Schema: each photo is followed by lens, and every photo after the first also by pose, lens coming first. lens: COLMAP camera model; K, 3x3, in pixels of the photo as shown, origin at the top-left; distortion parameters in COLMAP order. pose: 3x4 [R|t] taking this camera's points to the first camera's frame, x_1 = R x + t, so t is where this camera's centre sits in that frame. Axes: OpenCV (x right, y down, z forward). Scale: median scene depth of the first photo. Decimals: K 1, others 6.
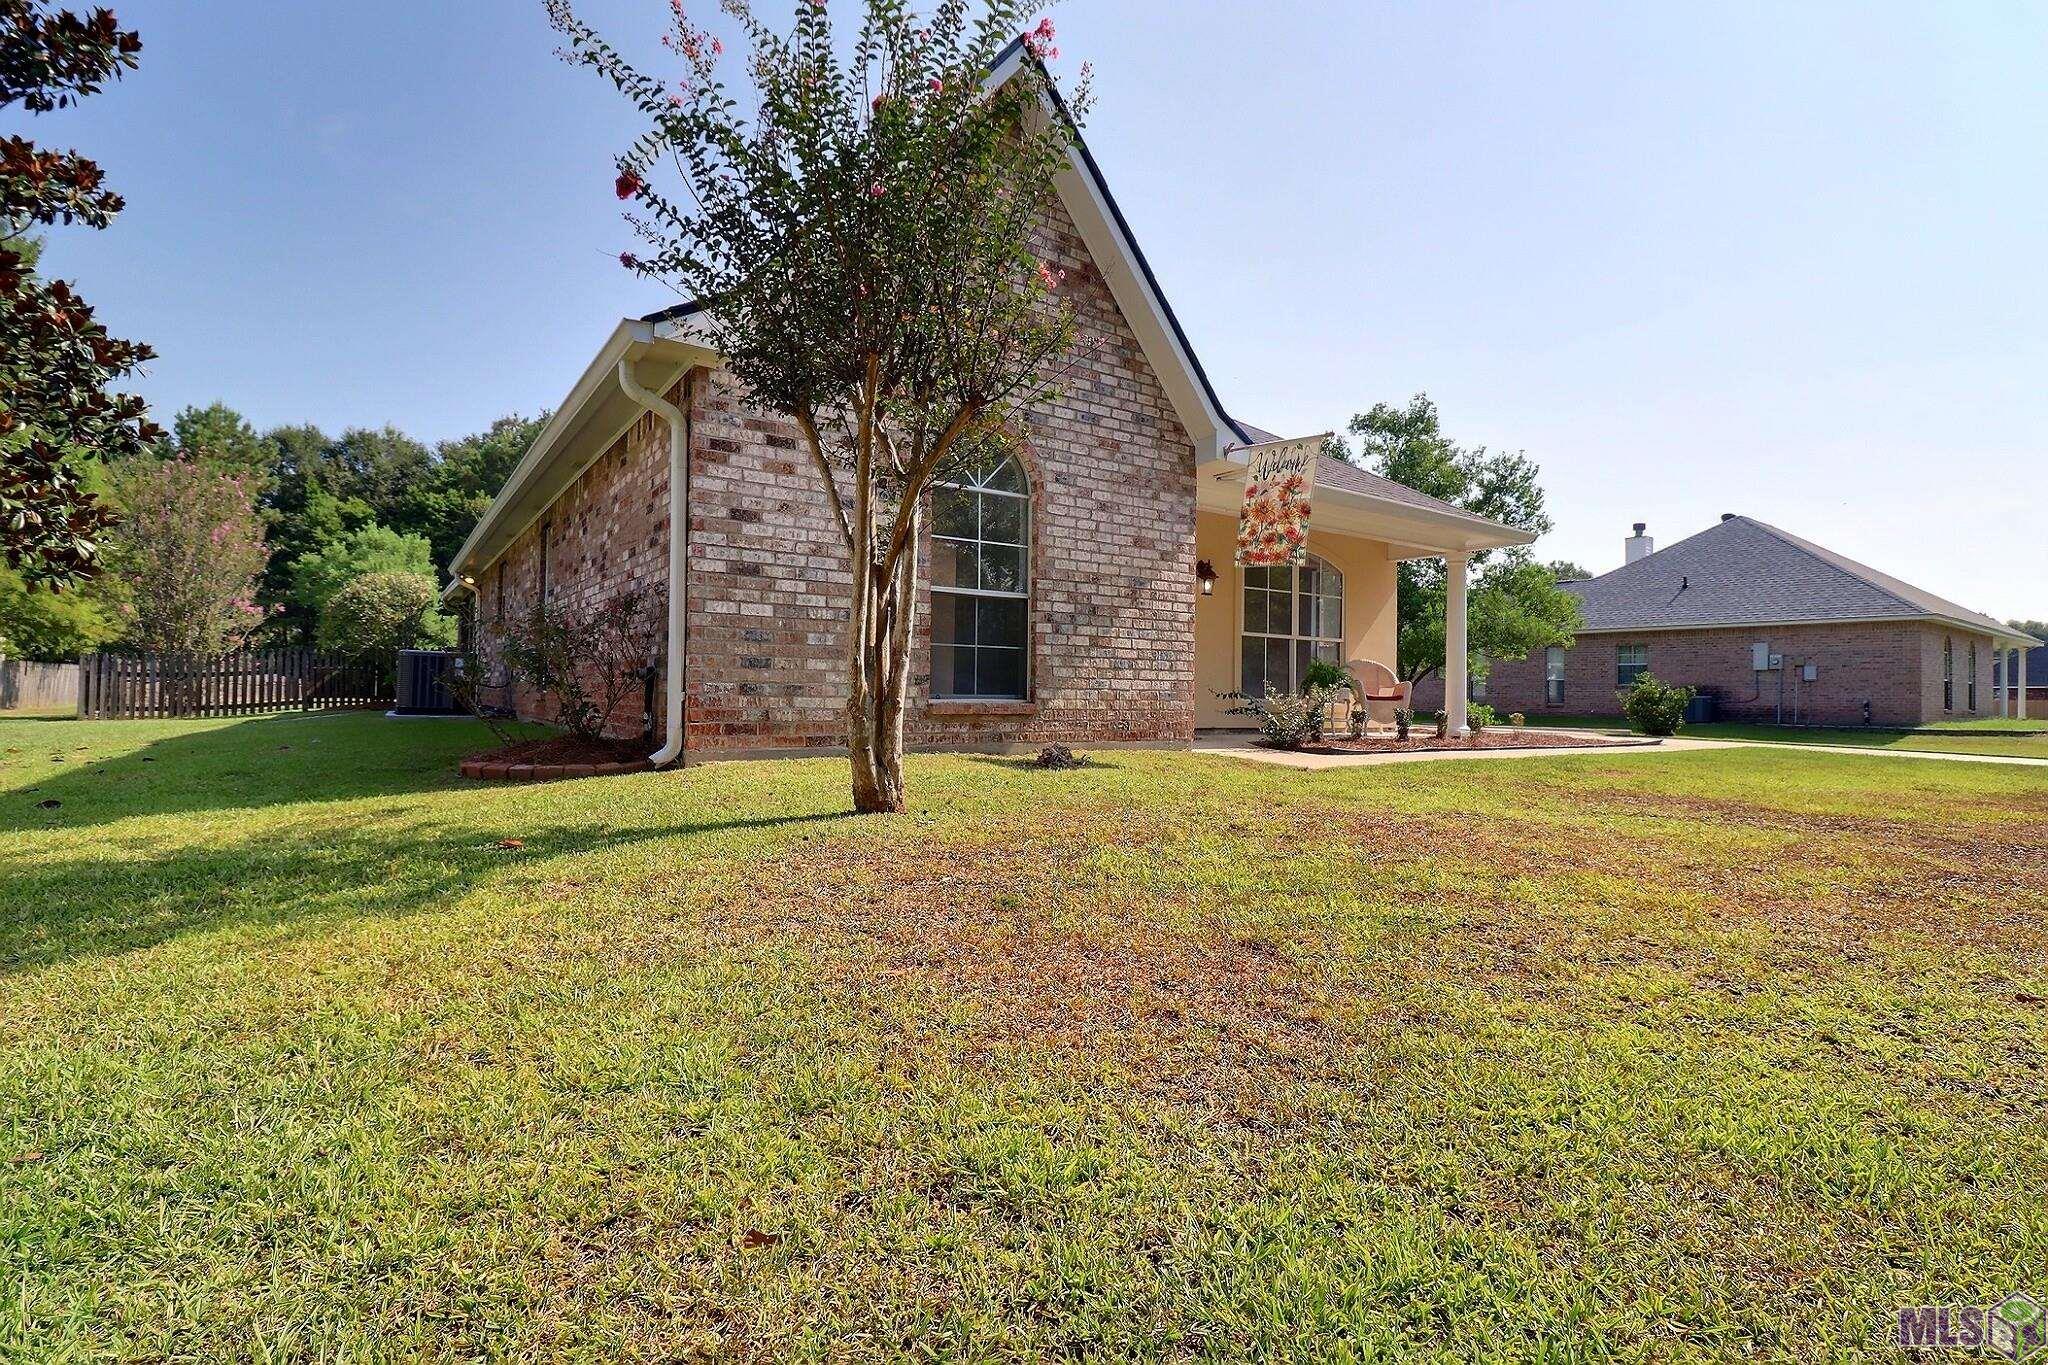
lens RADIAL K [[962.0, 0, 1030.1], [0, 962.0, 681.9], [0, 0, 1]] dist [-0.020034, -0.000702]
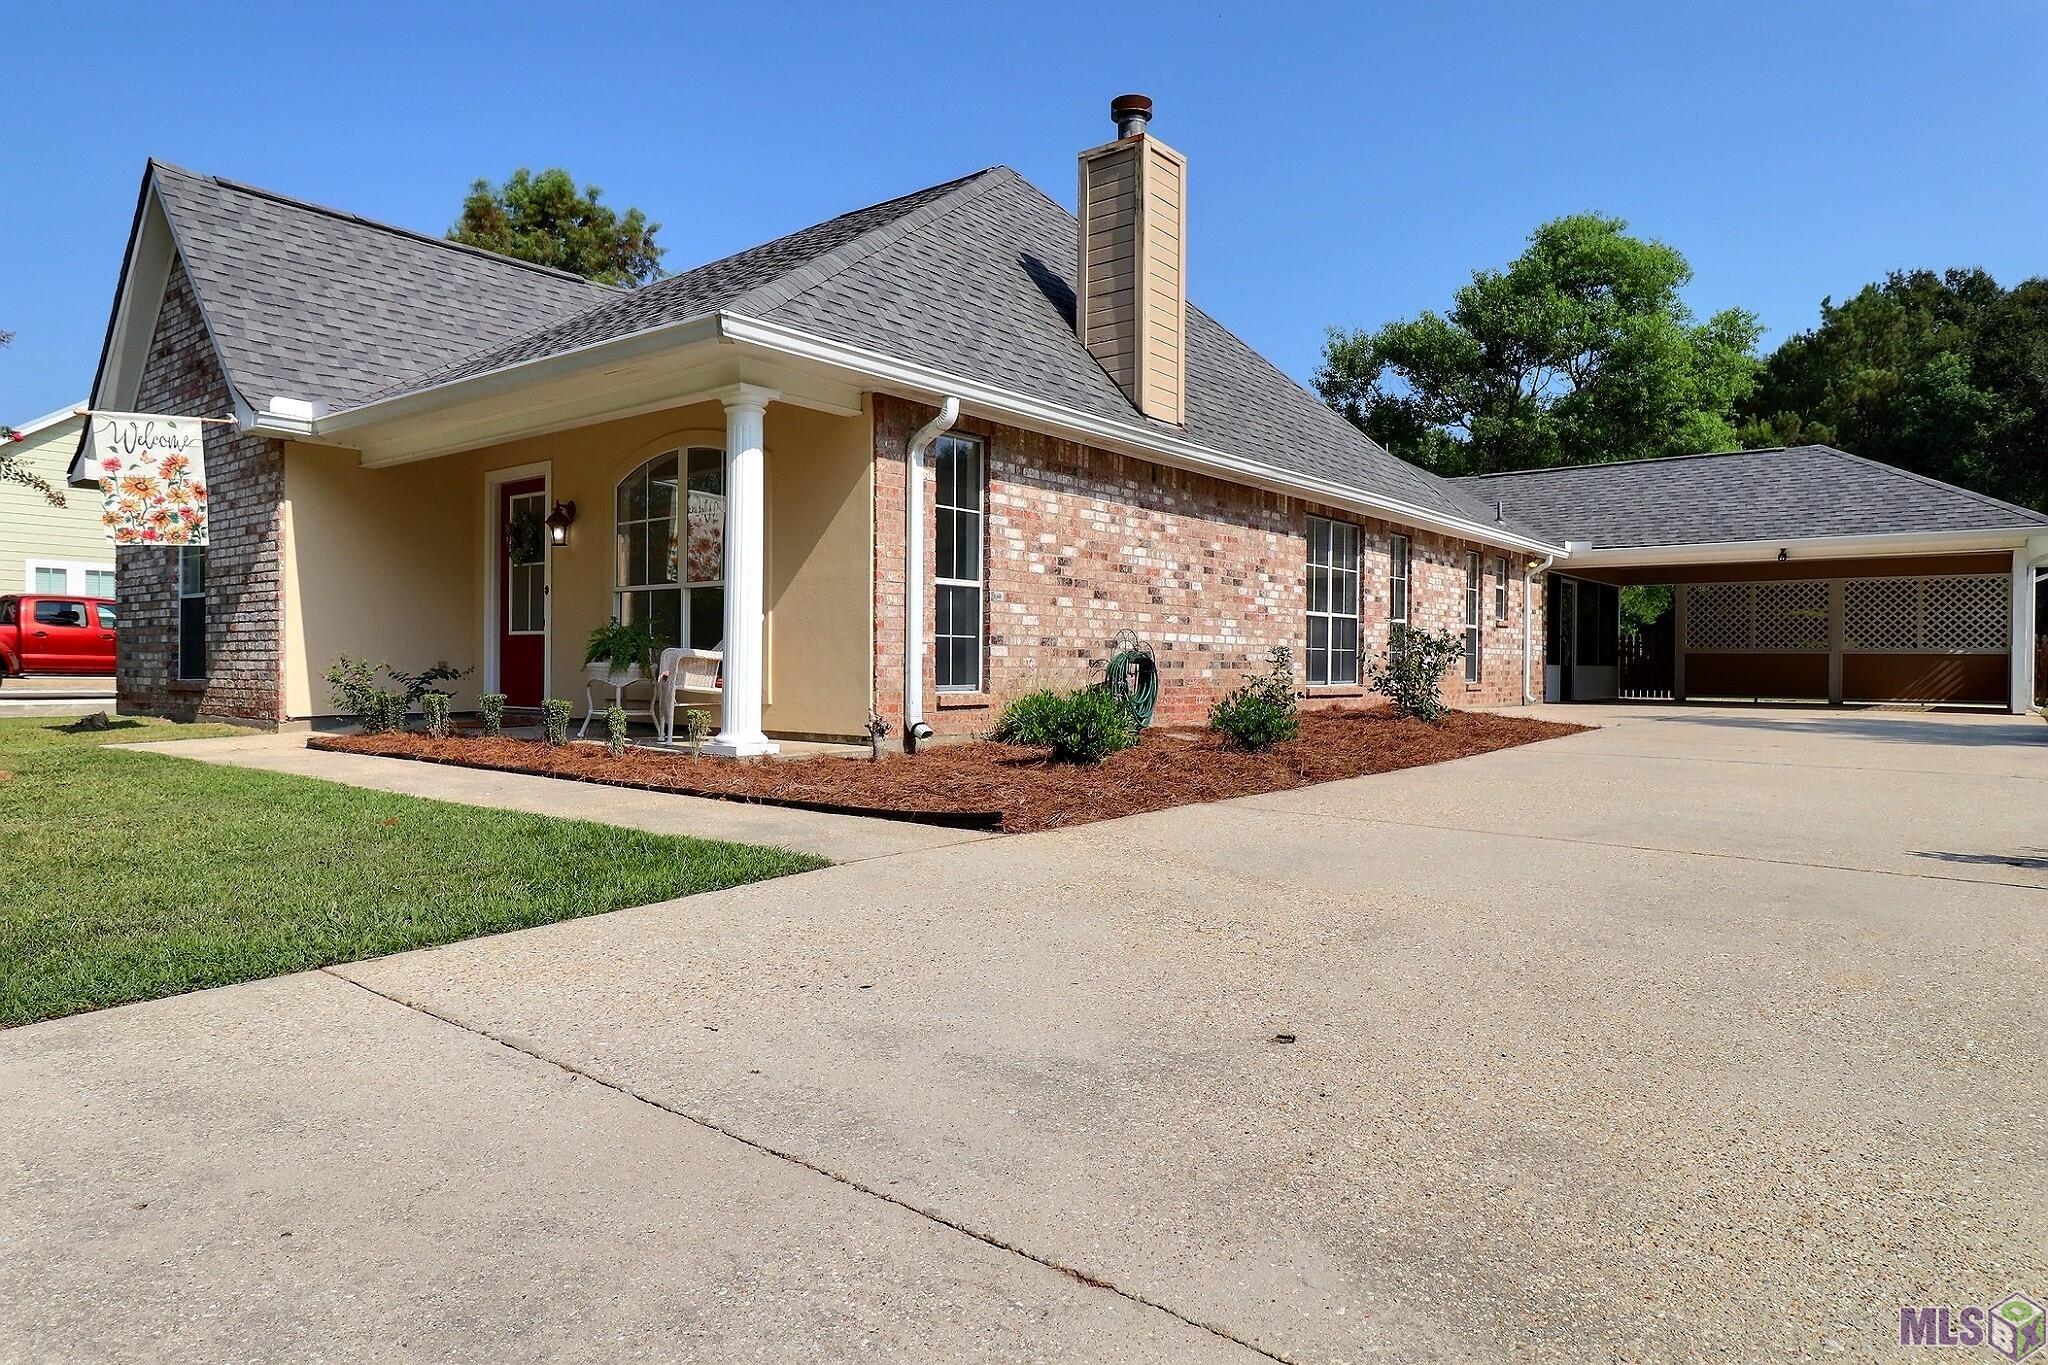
lens RADIAL K [[1232.8, 0, 1029.1], [0, 1232.8, 673.9], [0, 0, 1]] dist [0.003757, -0.005073]
pose [[0.291823, -0.007664, -0.956442, 1.762602], [0.013363, 0.999903, -0.003935, 0.031468], [0.956379, -0.011633, 0.291897, 1.512205]]
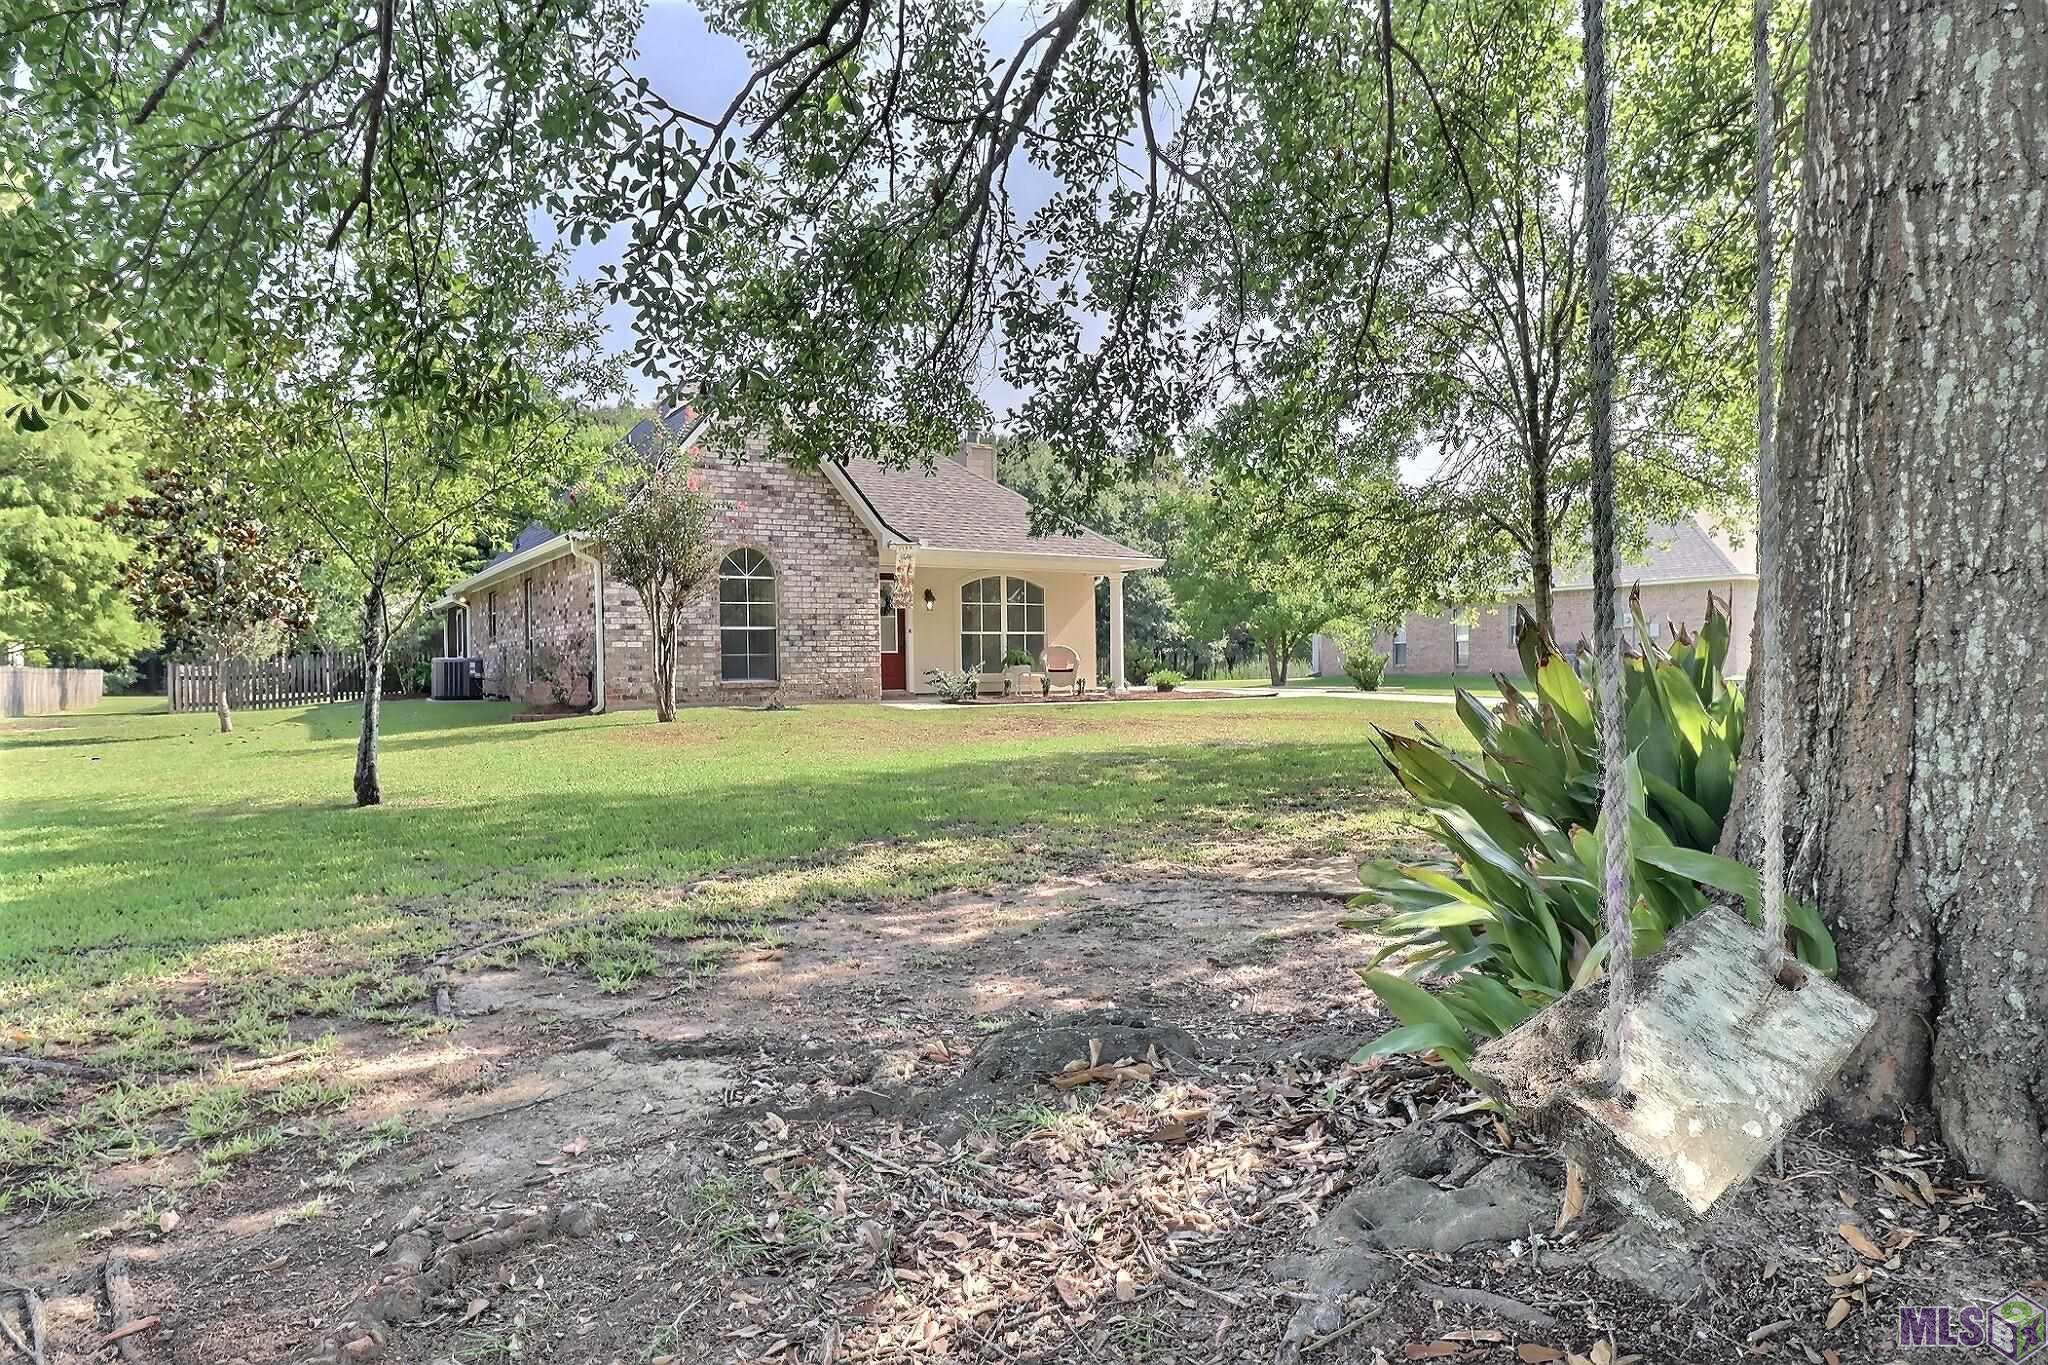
lens RADIAL K [[1232.8, 0, 1029.1], [0, 1232.8, 673.9], [0, 0, 1]] dist [0.003757, -0.005073]
pose [[0.998036, -0.030477, -0.054729, 0.651548], [0.031547, 0.999326, 0.018790, -0.025287], [0.054120, -0.020480, 0.998324, -1.509457]]
